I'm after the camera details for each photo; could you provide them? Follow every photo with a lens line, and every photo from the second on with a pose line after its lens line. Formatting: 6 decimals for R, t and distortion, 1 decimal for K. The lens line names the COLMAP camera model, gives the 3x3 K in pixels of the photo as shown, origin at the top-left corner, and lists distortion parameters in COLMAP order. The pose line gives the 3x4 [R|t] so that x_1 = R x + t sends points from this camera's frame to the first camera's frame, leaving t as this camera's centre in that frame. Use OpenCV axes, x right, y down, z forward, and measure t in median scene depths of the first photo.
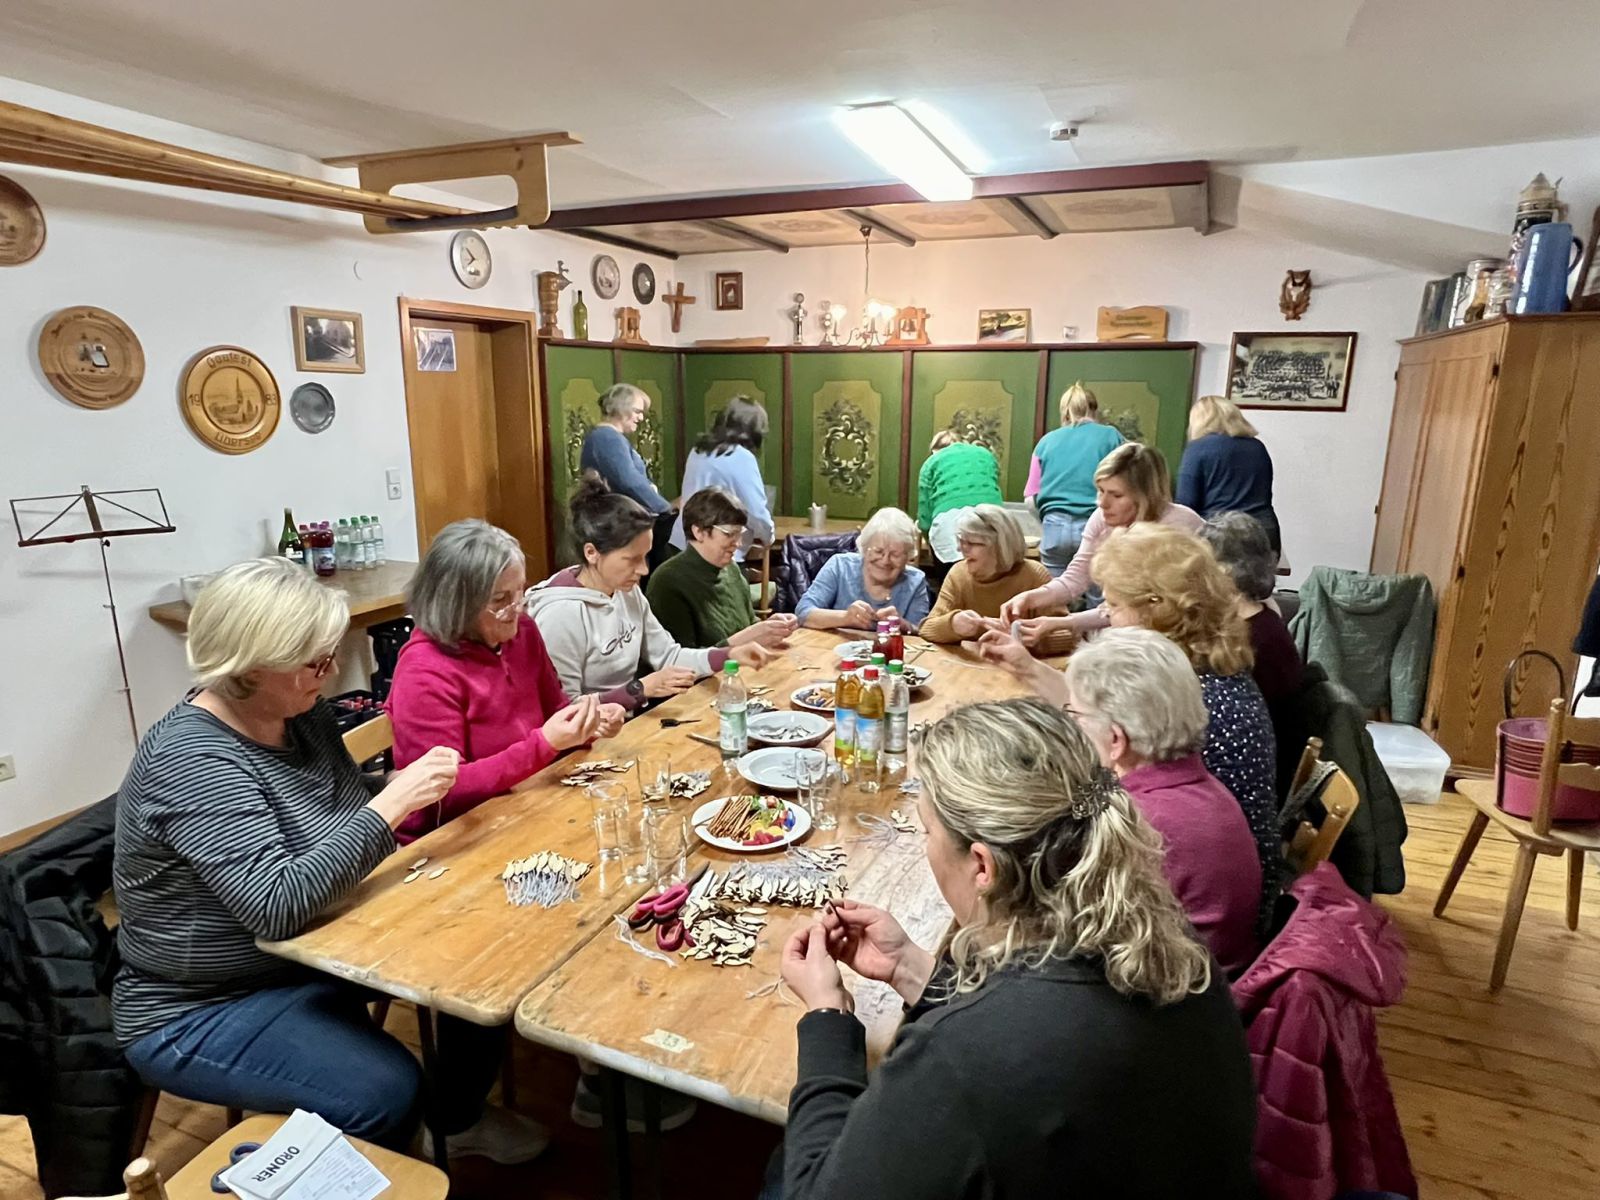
lens RADIAL K [[944.8, 0, 799.4], [0, 944.8, 610.4], [0, 0, 1]] dist [0.024617, -0.019031]
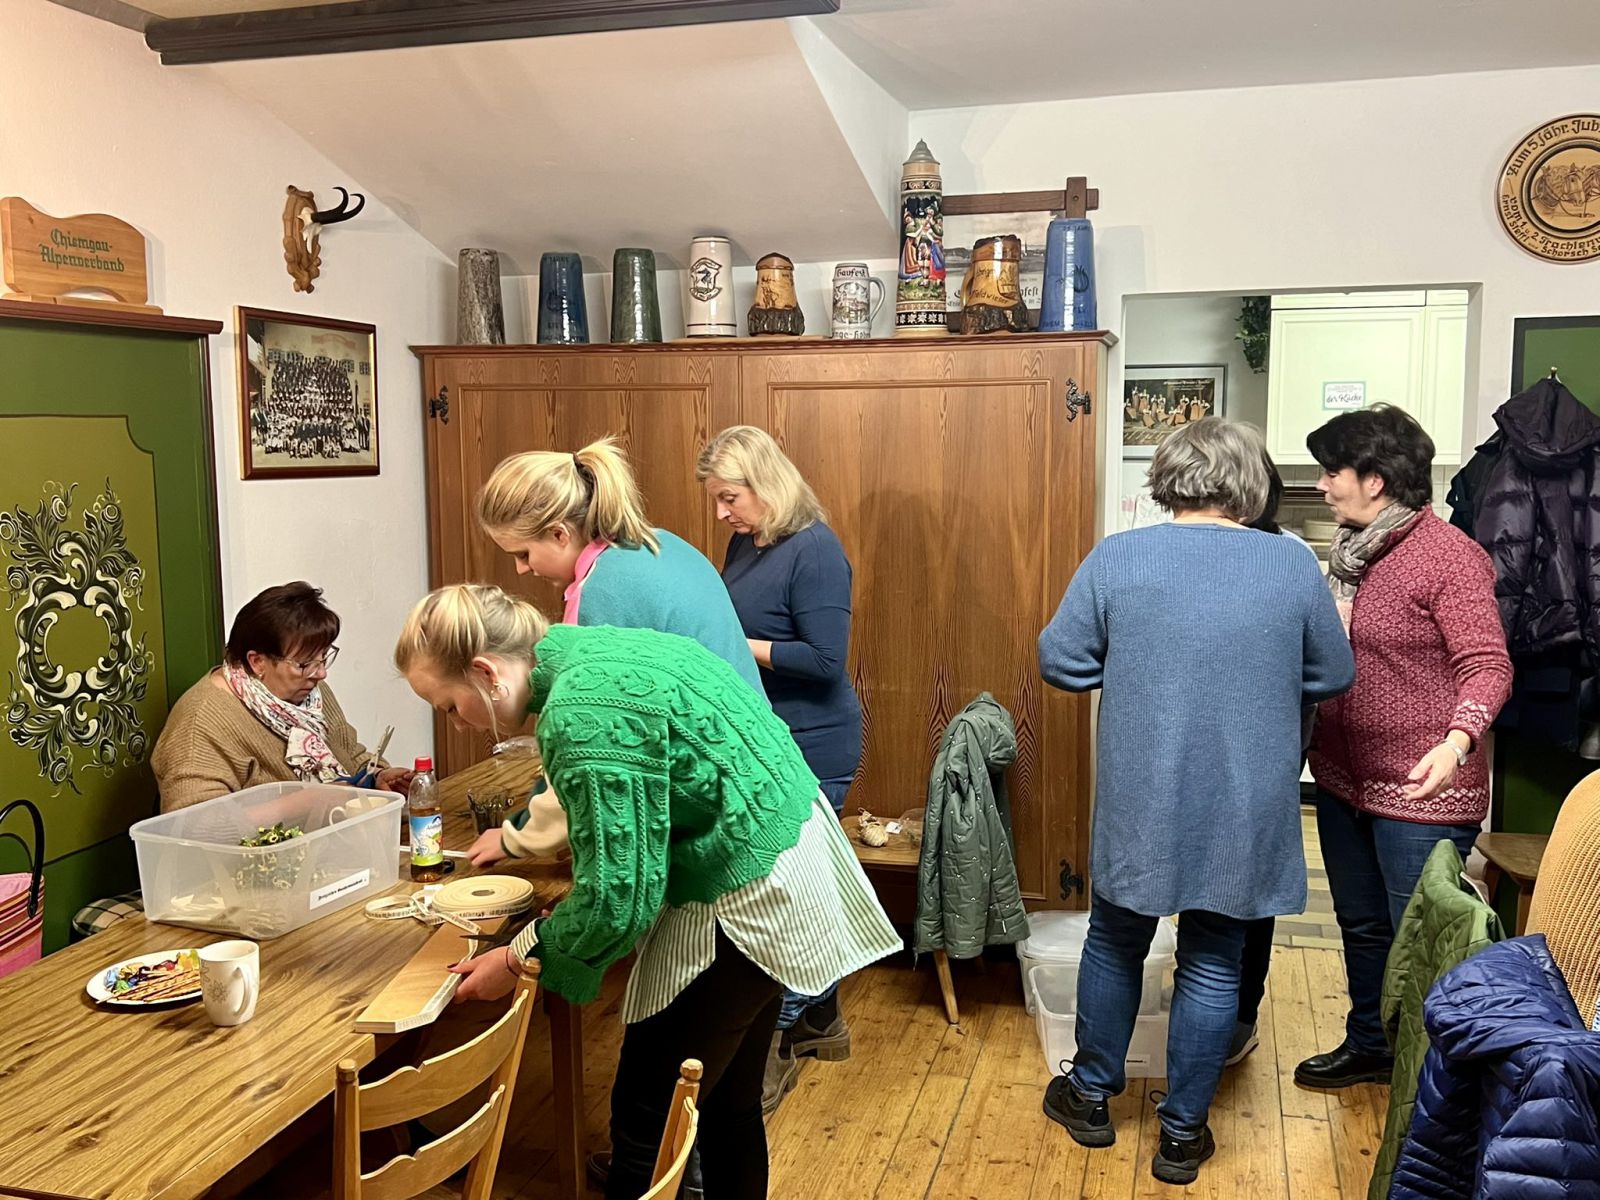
lens RADIAL K [[1472.6, 0, 839.4], [0, 1472.6, 595.2], [0, 0, 1]] dist [0.064023, -0.063254]
pose [[-0.130147, -0.122027, 0.983957, -0.258260], [0.232876, 0.960874, 0.149967, -0.204269], [-0.963759, 0.248658, -0.096638, 0.834195]]
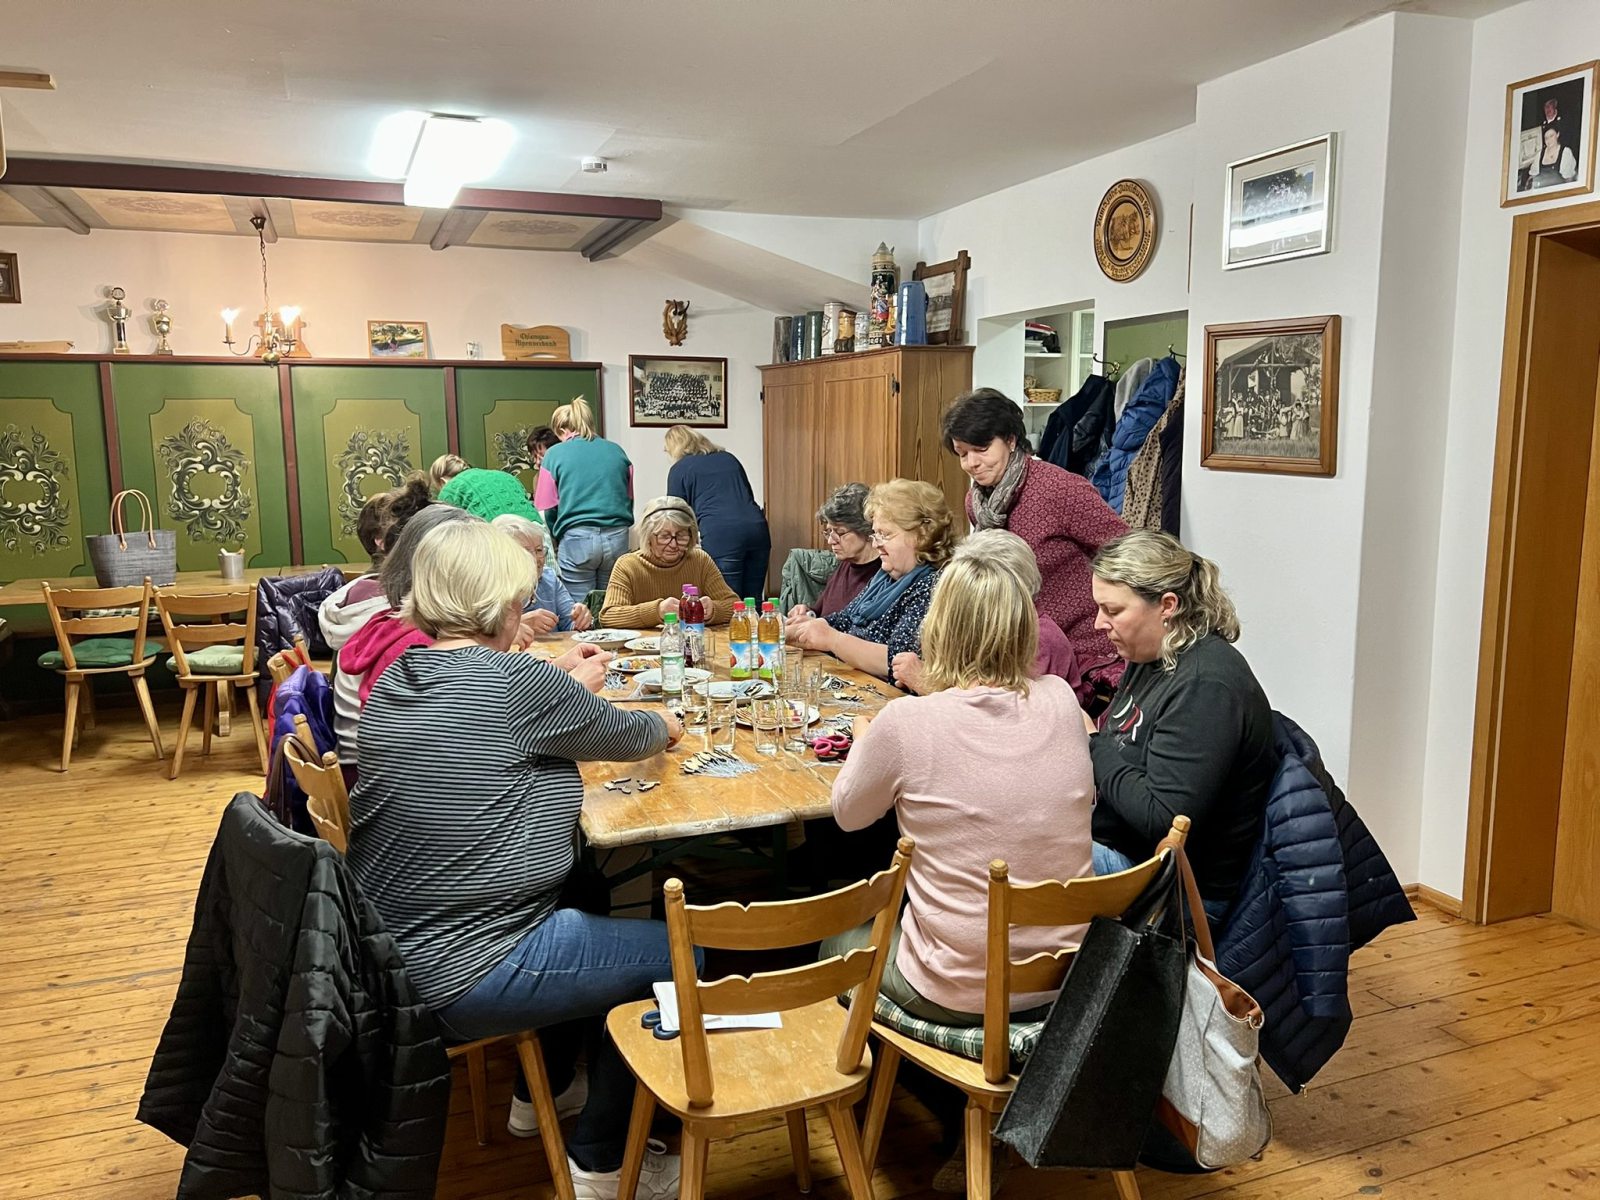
lens RADIAL K [[1214.3, 0, 800.0], [0, 1214.3, 600.0], [0, 0, 1]] dist [0.005690, -0.000519]
pose [[0.721471, -0.107338, 0.684074, -0.349866], [0.169008, 0.985331, -0.023638, 0.036161], [-0.671502, 0.132668, 0.729029, -0.064000]]
